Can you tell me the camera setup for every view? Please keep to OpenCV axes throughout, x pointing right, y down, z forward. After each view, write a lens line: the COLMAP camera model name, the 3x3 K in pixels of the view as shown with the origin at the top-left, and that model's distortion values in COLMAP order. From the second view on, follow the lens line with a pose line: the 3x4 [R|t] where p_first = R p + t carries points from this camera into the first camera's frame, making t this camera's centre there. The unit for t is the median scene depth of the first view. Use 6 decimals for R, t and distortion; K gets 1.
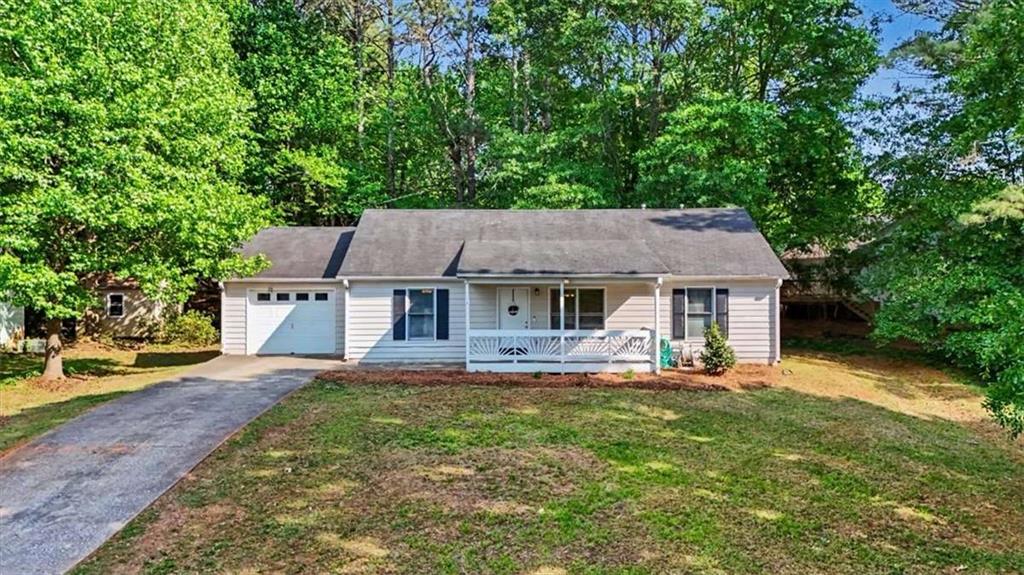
lens RADIAL K [[752.4, 0, 512.0], [0, 752.4, 287.5], [0, 0, 1]] dist [0.070179, -0.001221]
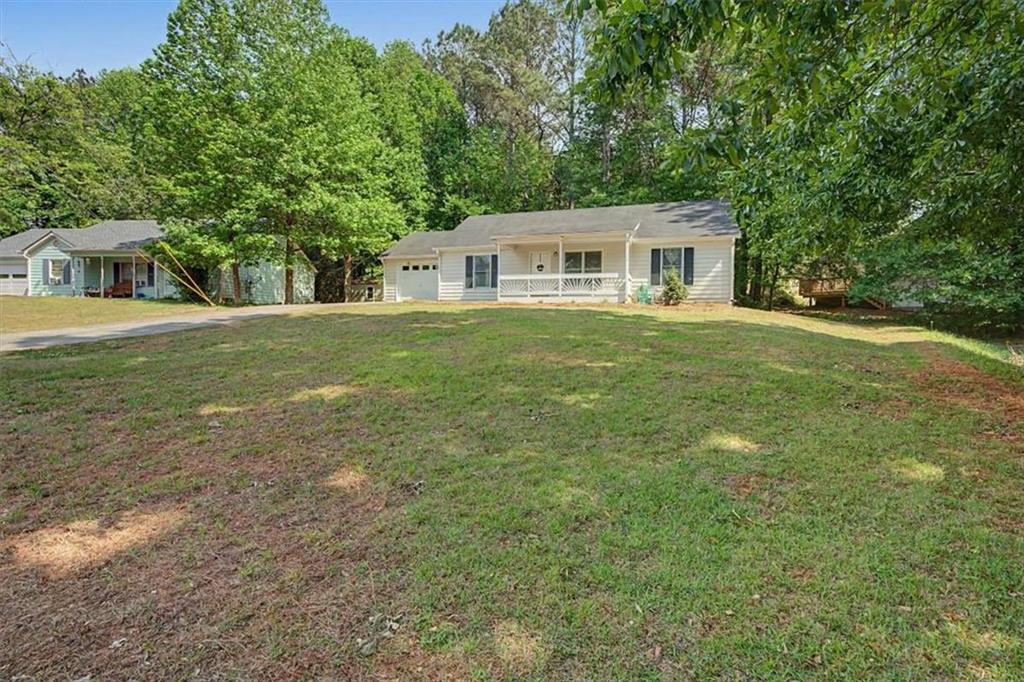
lens RADIAL K [[461.0, 0, 513.7], [0, 461.0, 336.6], [0, 0, 1]] dist [-0.006225, 0.000236]
pose [[0.948272, 0.021514, -0.316729, 0.245436], [-0.010673, 0.999298, 0.035923, 0.135000], [0.317280, -0.030684, 0.947835, 0.112293]]
